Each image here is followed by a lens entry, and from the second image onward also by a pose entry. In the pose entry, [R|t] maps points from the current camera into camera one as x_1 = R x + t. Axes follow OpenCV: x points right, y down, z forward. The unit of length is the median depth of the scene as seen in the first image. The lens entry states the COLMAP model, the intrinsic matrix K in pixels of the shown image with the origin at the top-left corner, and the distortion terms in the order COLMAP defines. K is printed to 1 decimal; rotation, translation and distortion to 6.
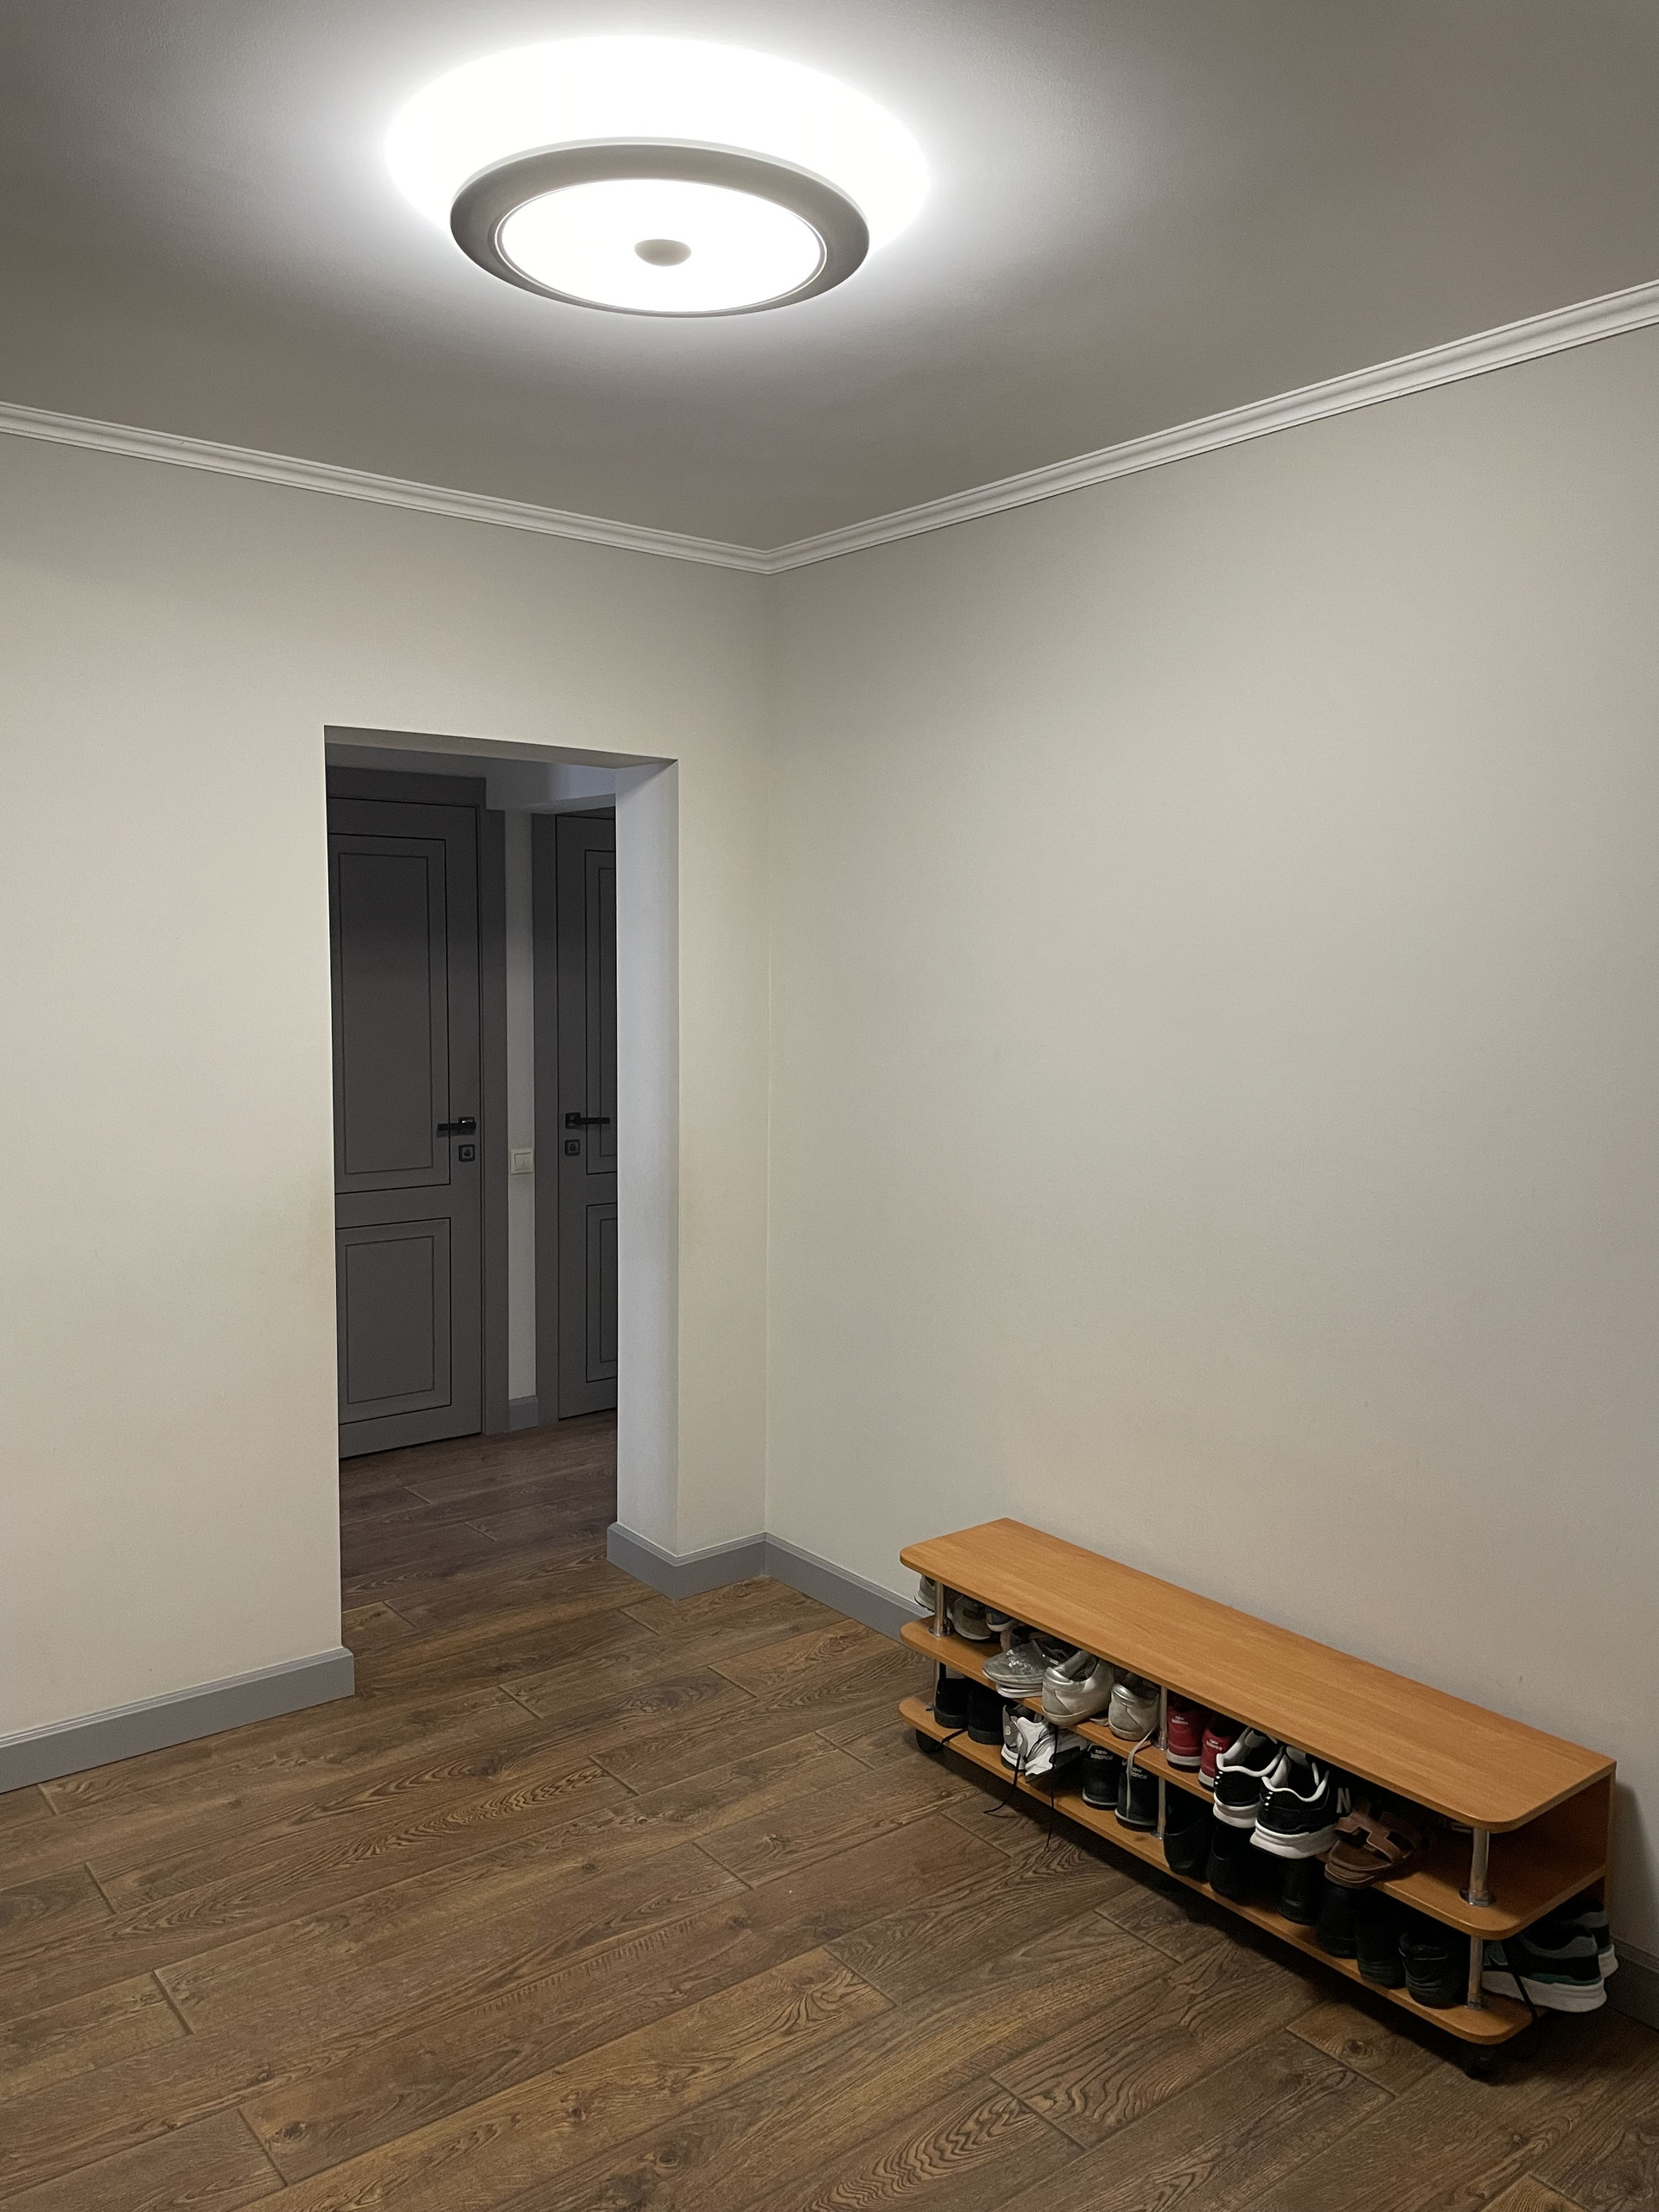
lens RADIAL K [[1677.2, 0, 829.5], [0, 1677.2, 1106.0], [0, 0, 1]] dist [0.083217, -0.108455]
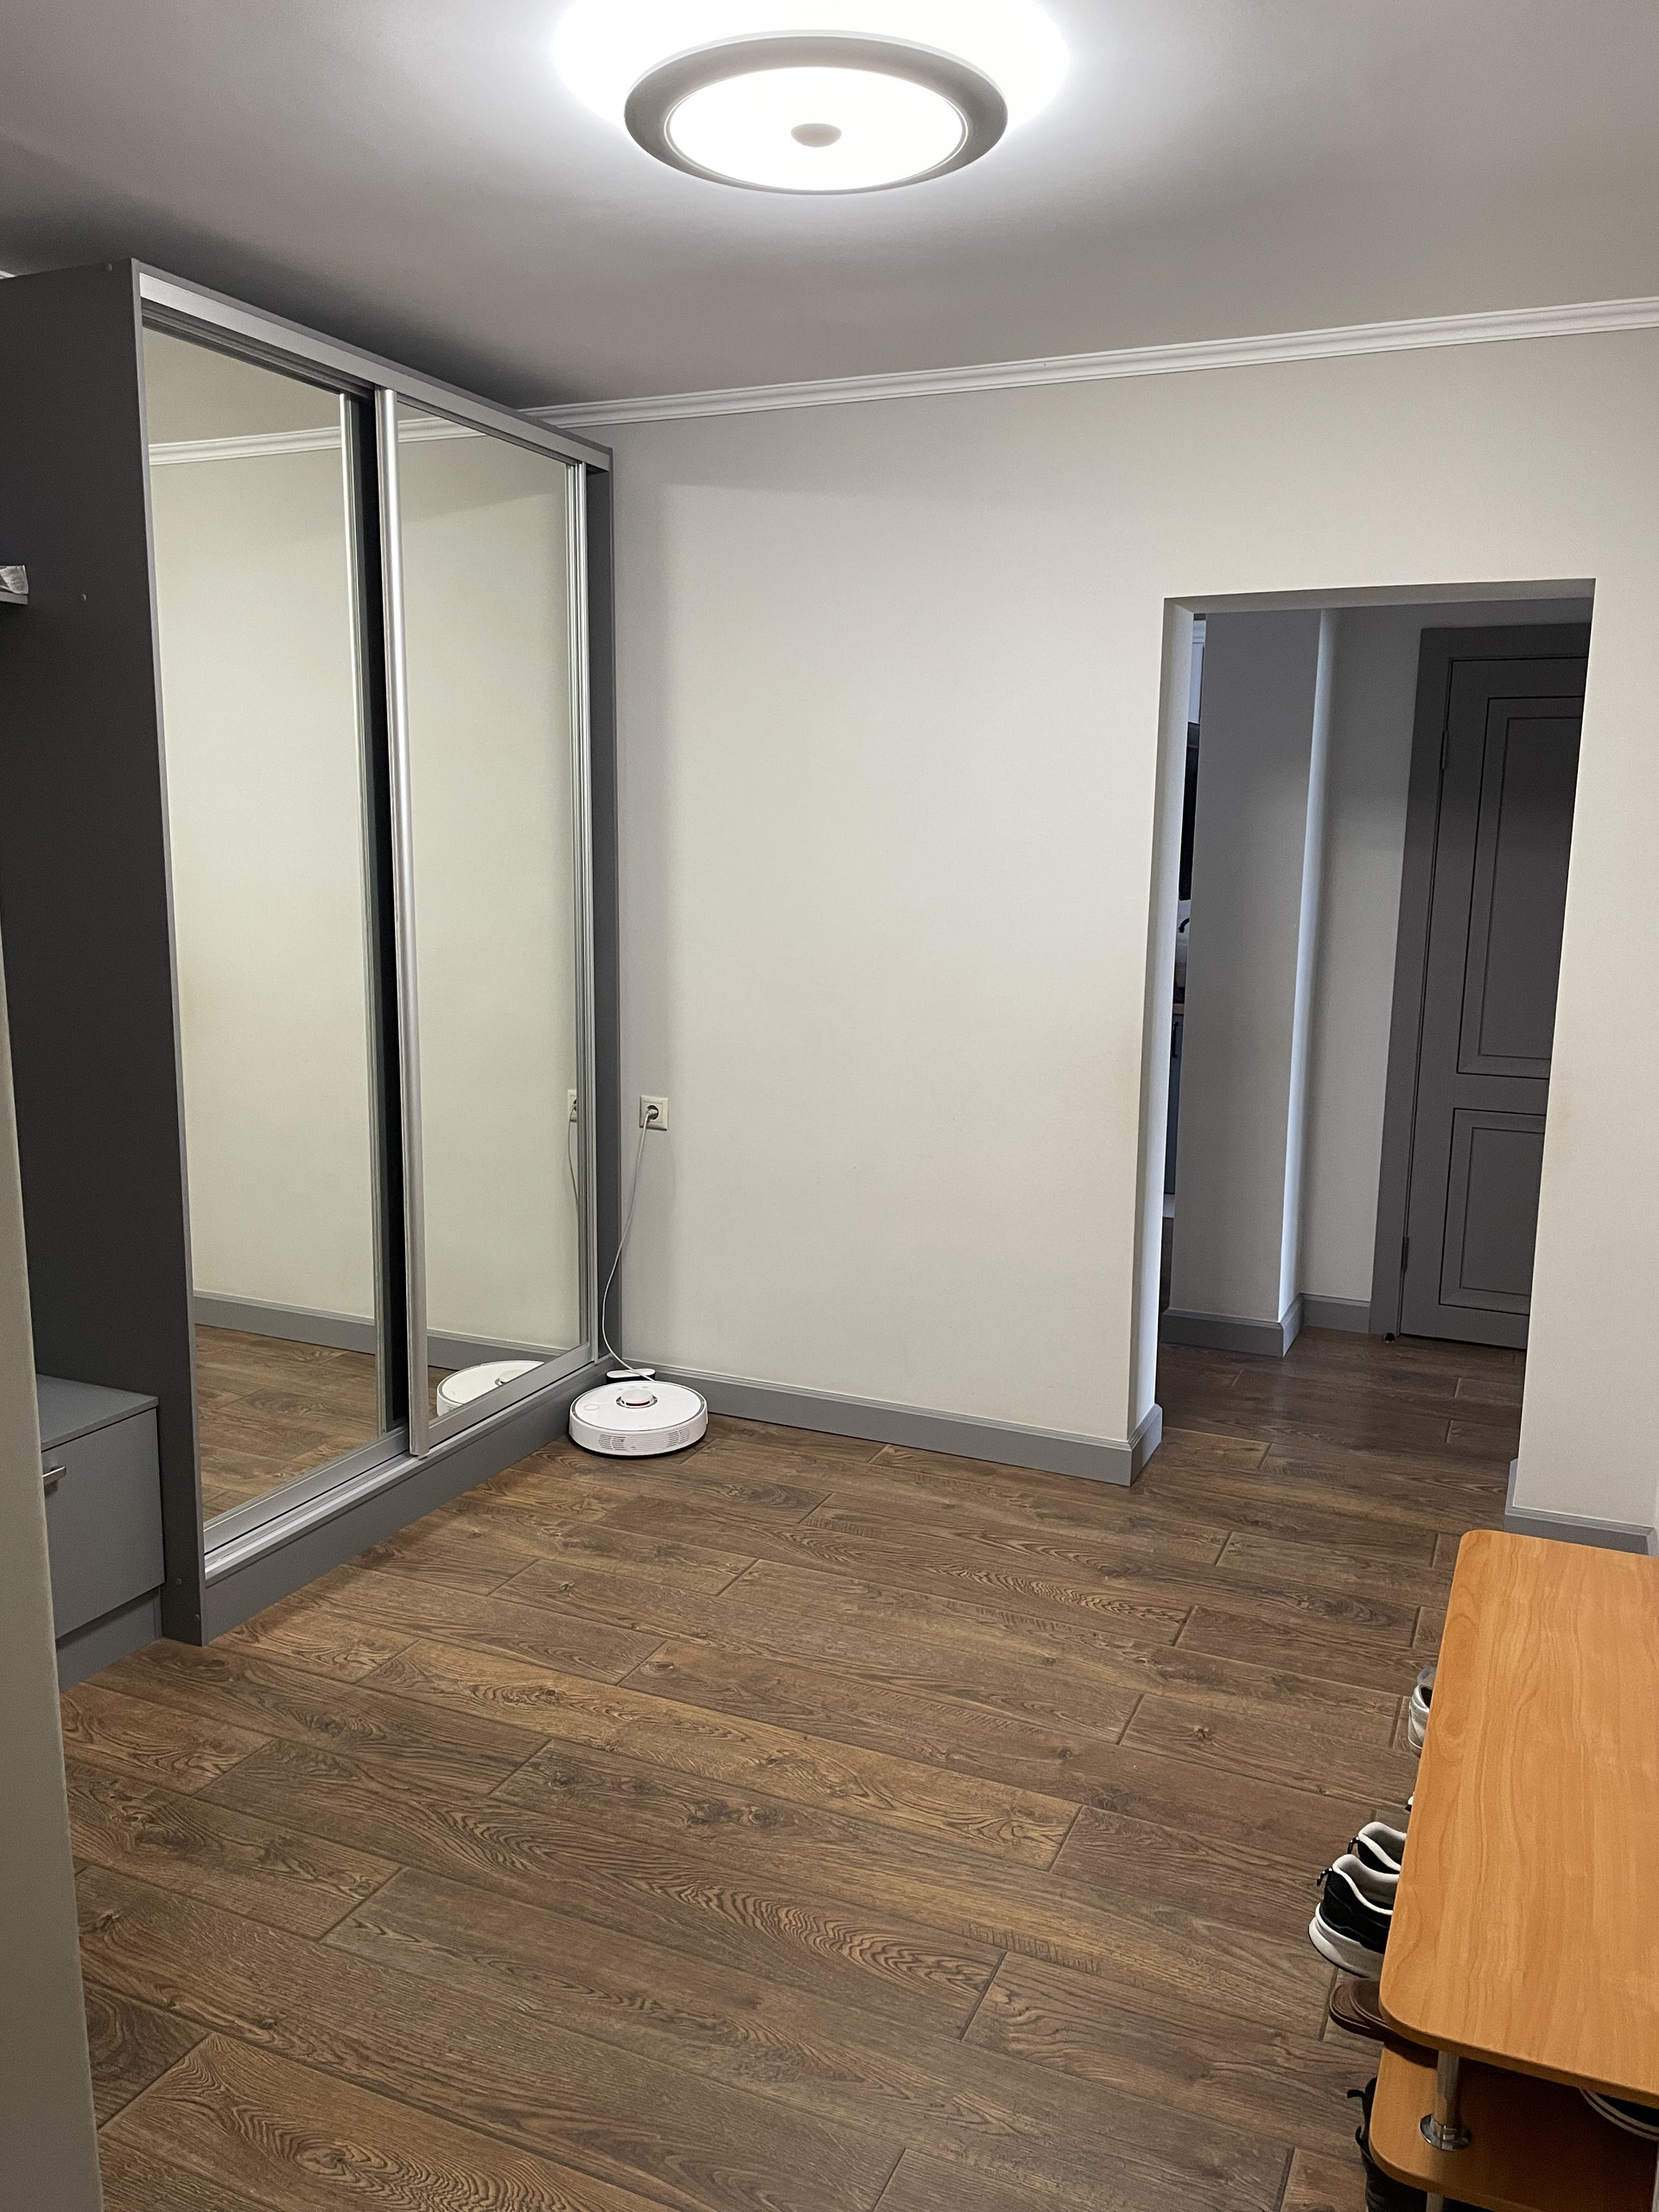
lens RADIAL K [[1677.2, 0, 829.5], [0, 1677.2, 1106.0], [0, 0, 1]] dist [0.083217, -0.108455]
pose [[0.468779, 0.145326, -0.871279, 0.744270], [-0.097755, 0.988850, 0.112341, -0.005594], [0.877890, 0.032508, 0.477758, 0.393214]]
